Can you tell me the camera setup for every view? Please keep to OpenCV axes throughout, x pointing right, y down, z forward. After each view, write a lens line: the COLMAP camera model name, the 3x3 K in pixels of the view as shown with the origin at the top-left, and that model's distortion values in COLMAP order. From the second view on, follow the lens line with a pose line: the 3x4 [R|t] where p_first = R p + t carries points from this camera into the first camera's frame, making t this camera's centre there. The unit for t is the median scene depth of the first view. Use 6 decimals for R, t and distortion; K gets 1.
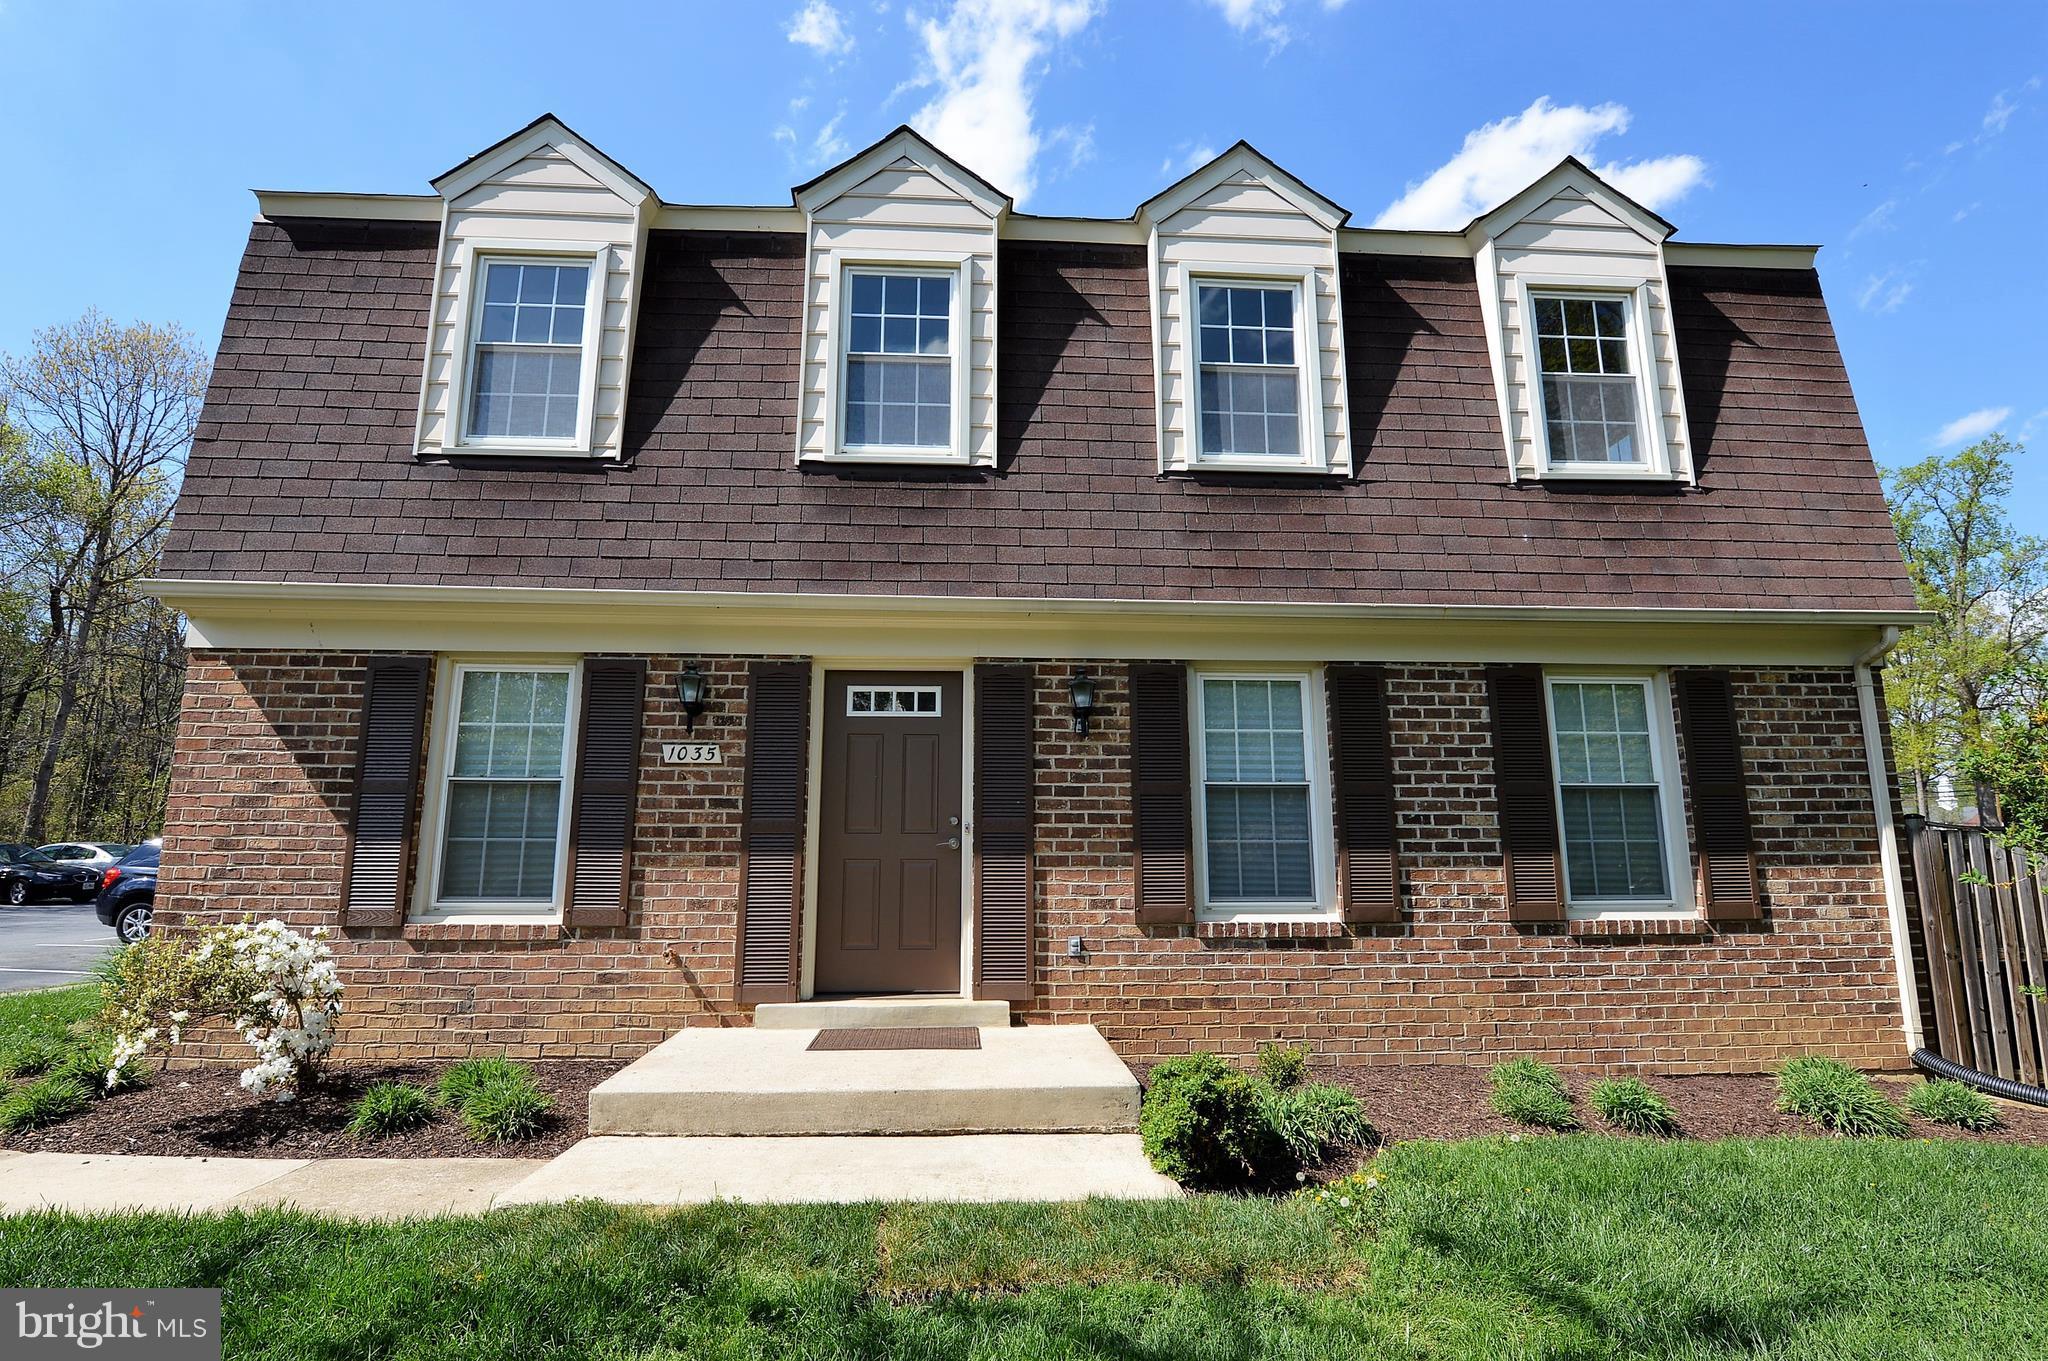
lens RADIAL K [[994.5, 0, 1026.8], [0, 994.5, 681.4], [0, 0, 1]] dist [-0.018676, -0.003854]
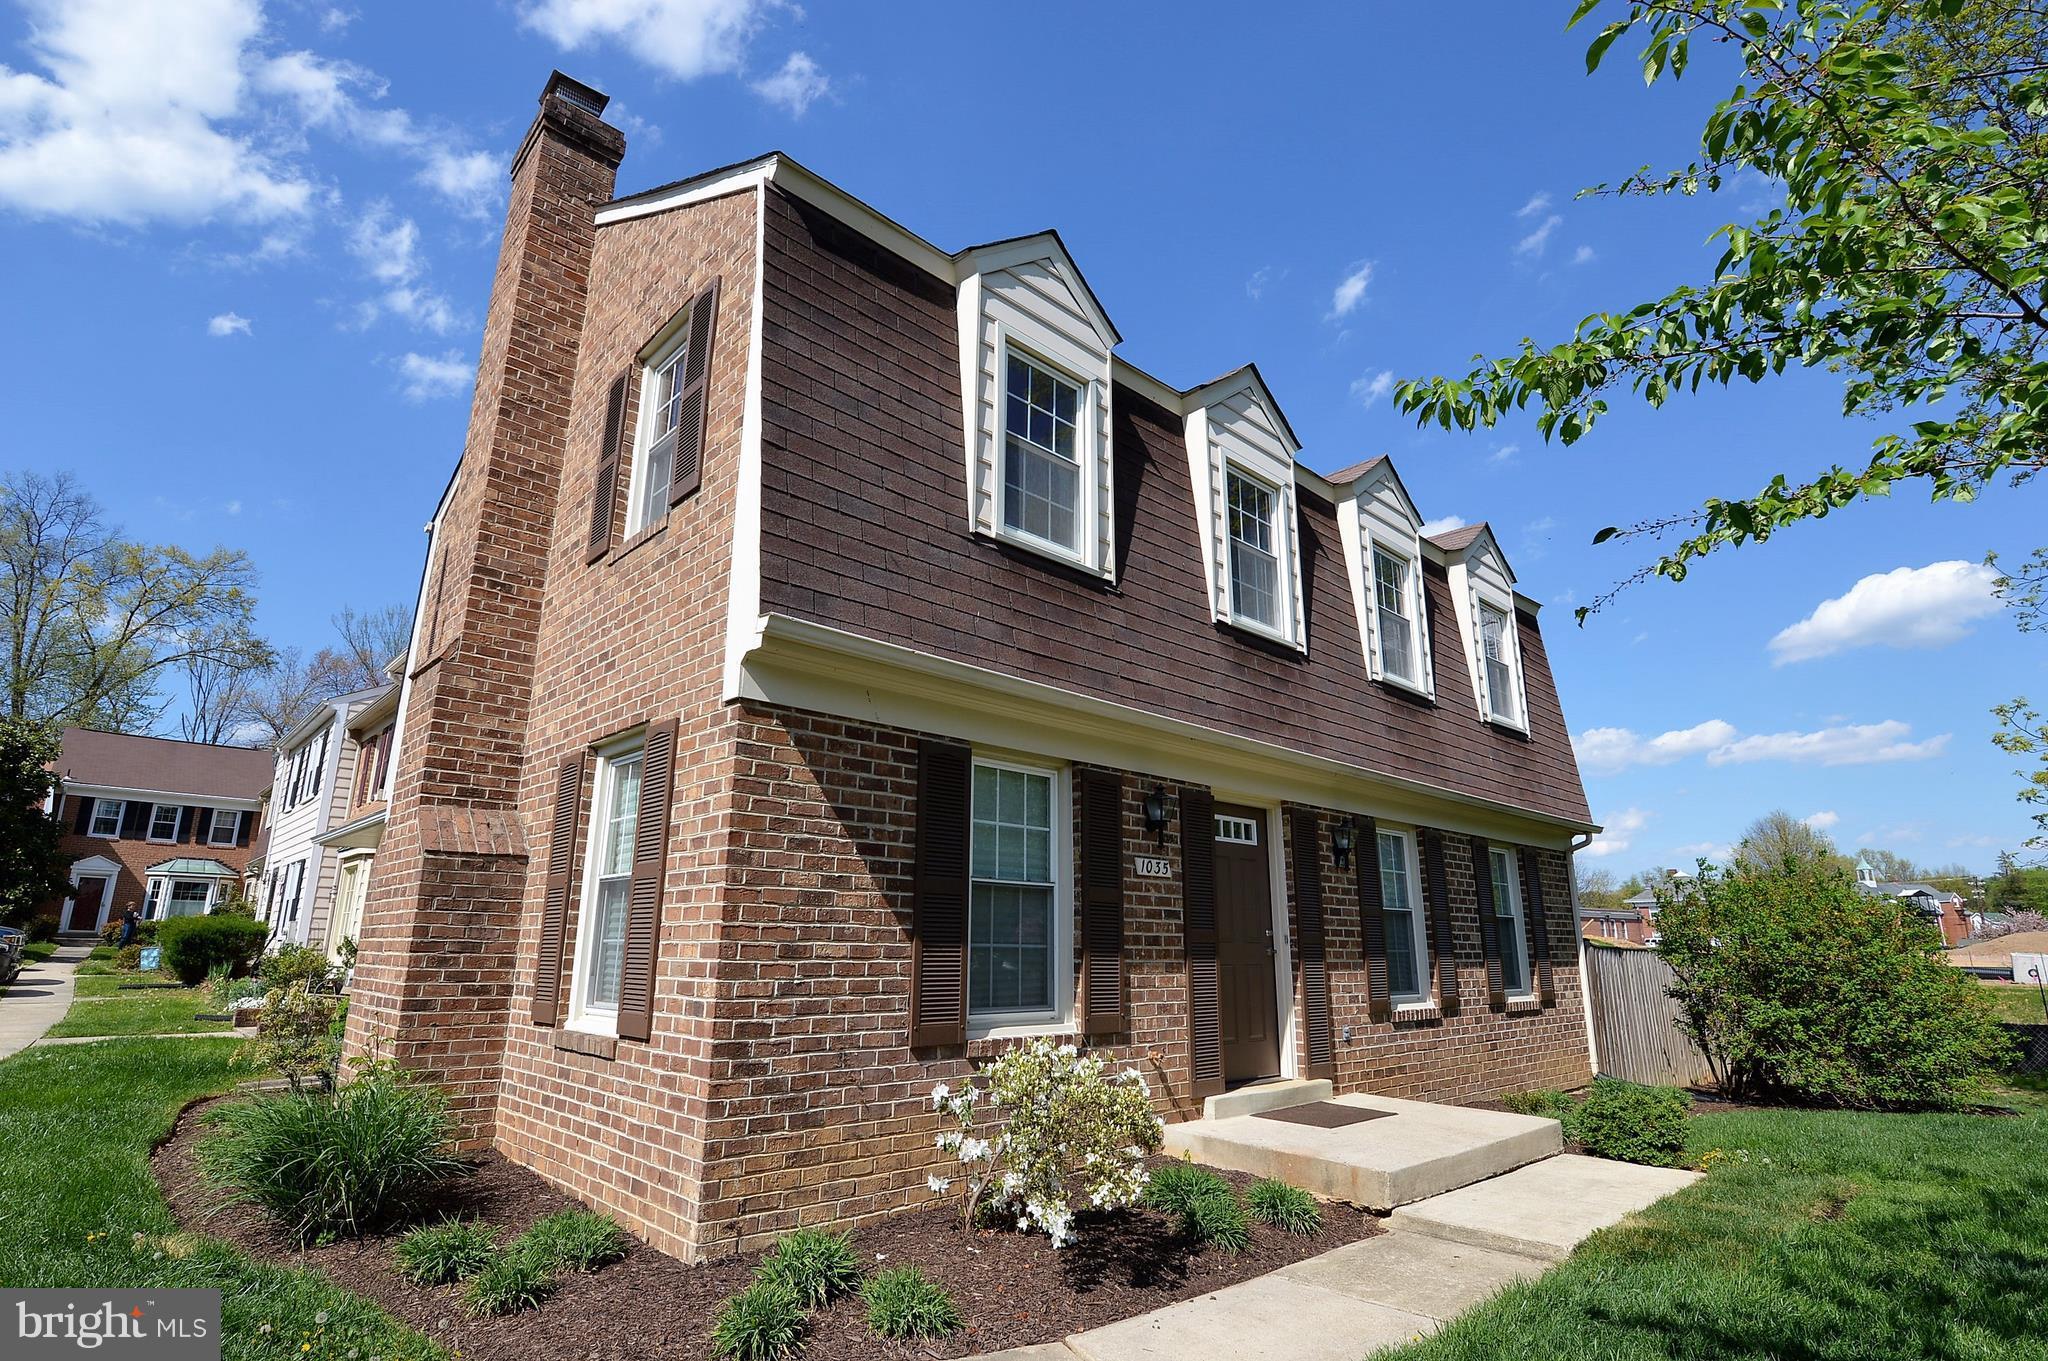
lens RADIAL K [[994.5, 0, 1013.6], [0, 994.5, 675.6], [0, 0, 1]] dist [-0.018676, -0.003854]
pose [[0.778624, 0.175939, 0.602321, -1.156631], [-0.128599, 0.984255, -0.121261, 0.017394], [-0.614172, 0.016959, 0.788990, 0.227987]]
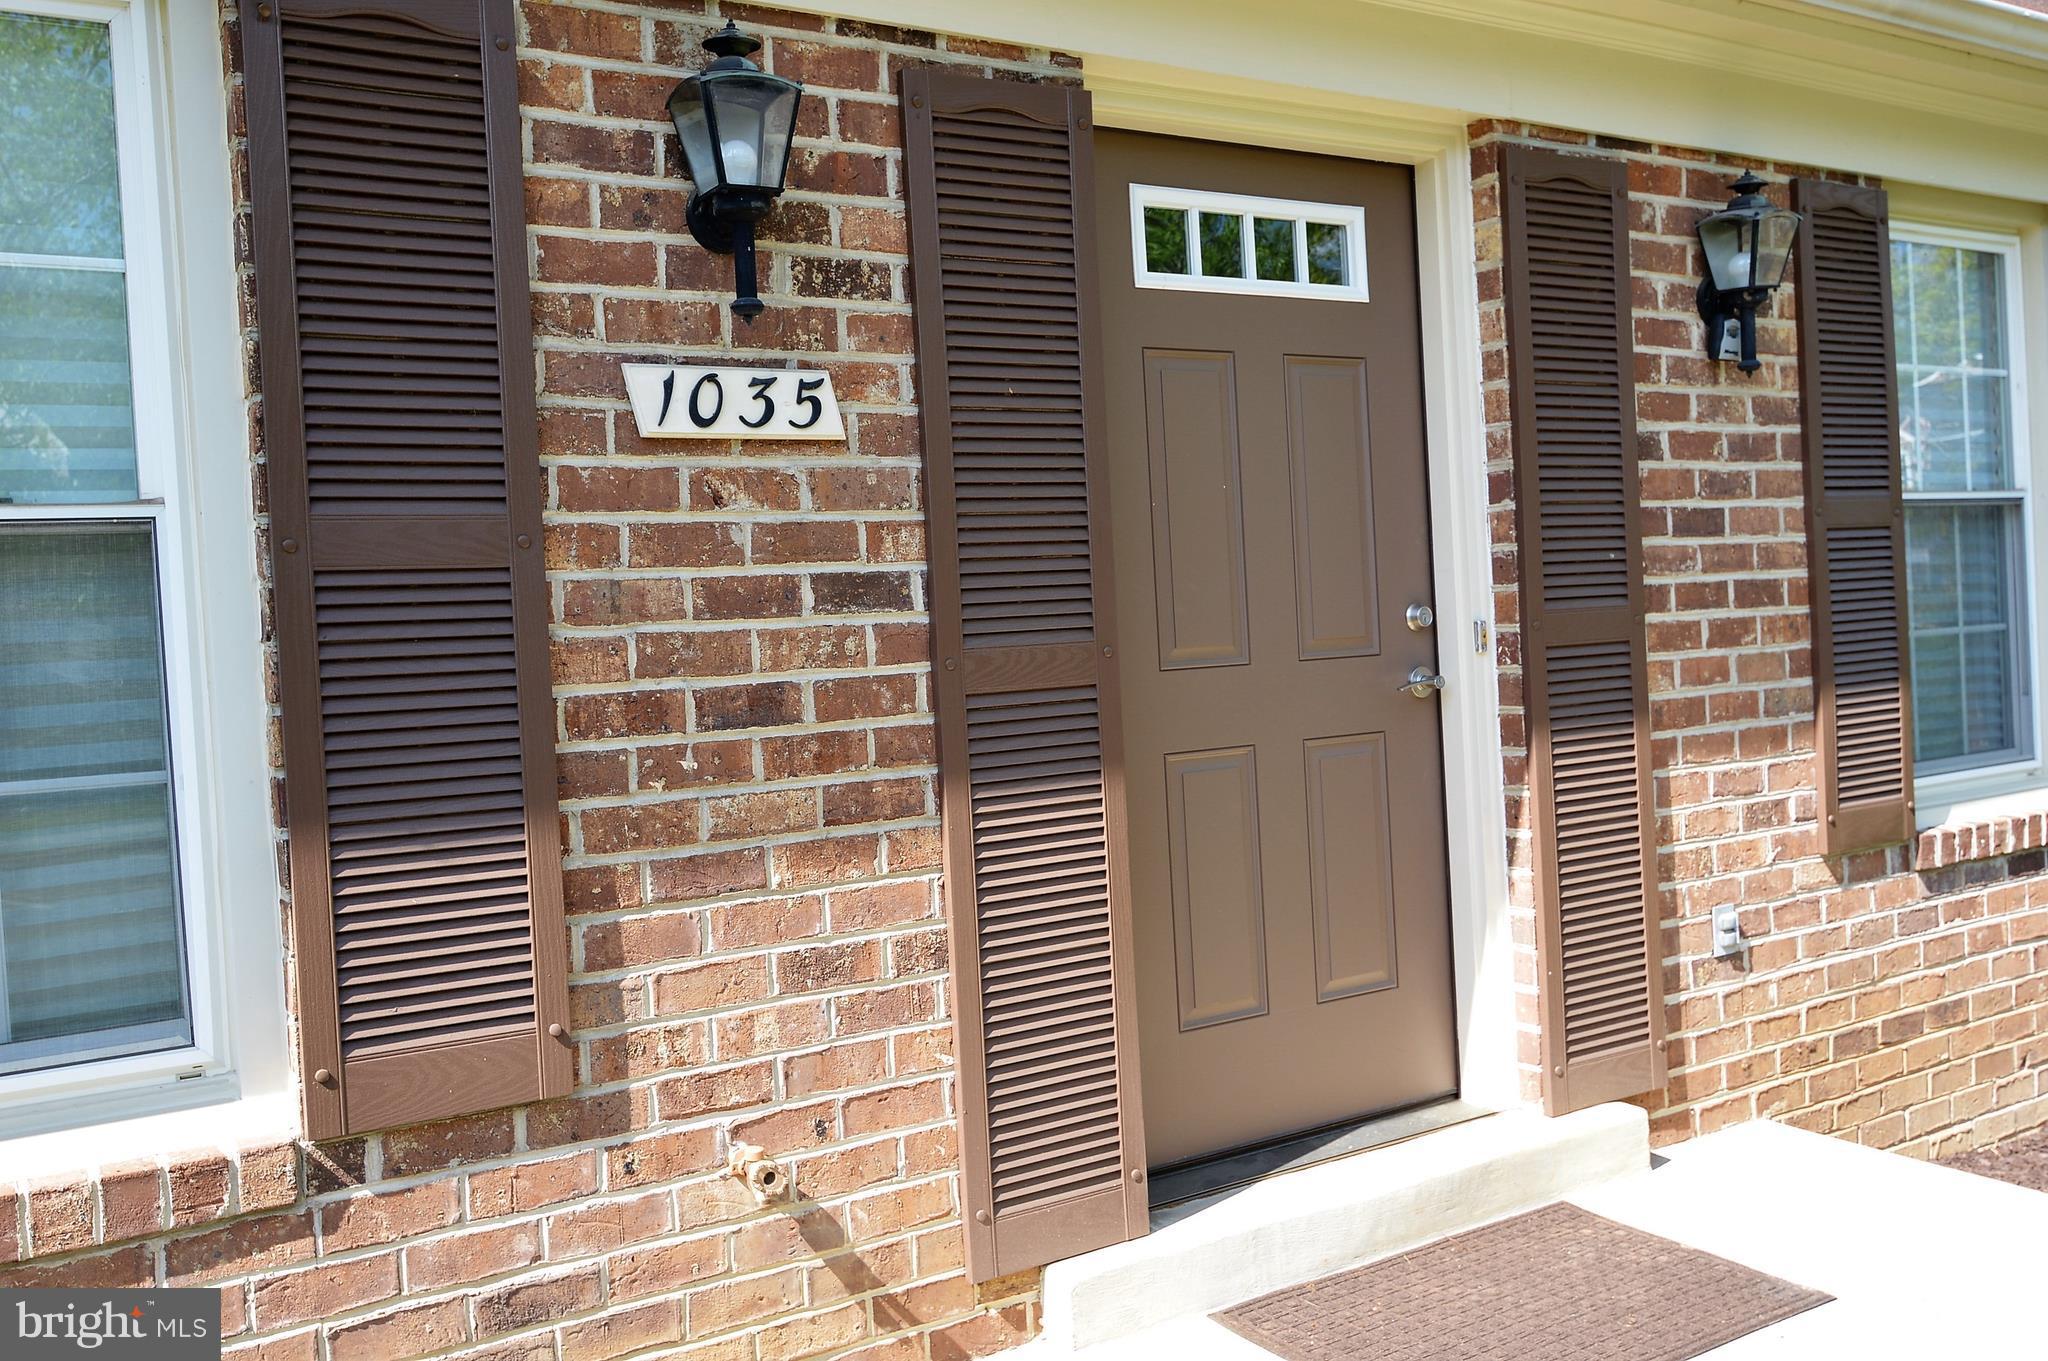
lens RADIAL K [[1697.3, 0, 1013.9], [0, 1697.3, 684.6], [0, 0, 1]] dist [-0.006403, -0.000689]
pose [[0.887674, -0.062131, 0.456261, -0.478877], [-0.030917, 0.980578, 0.193679, 0.057429], [-0.459433, -0.186030, 0.868513, 0.576338]]
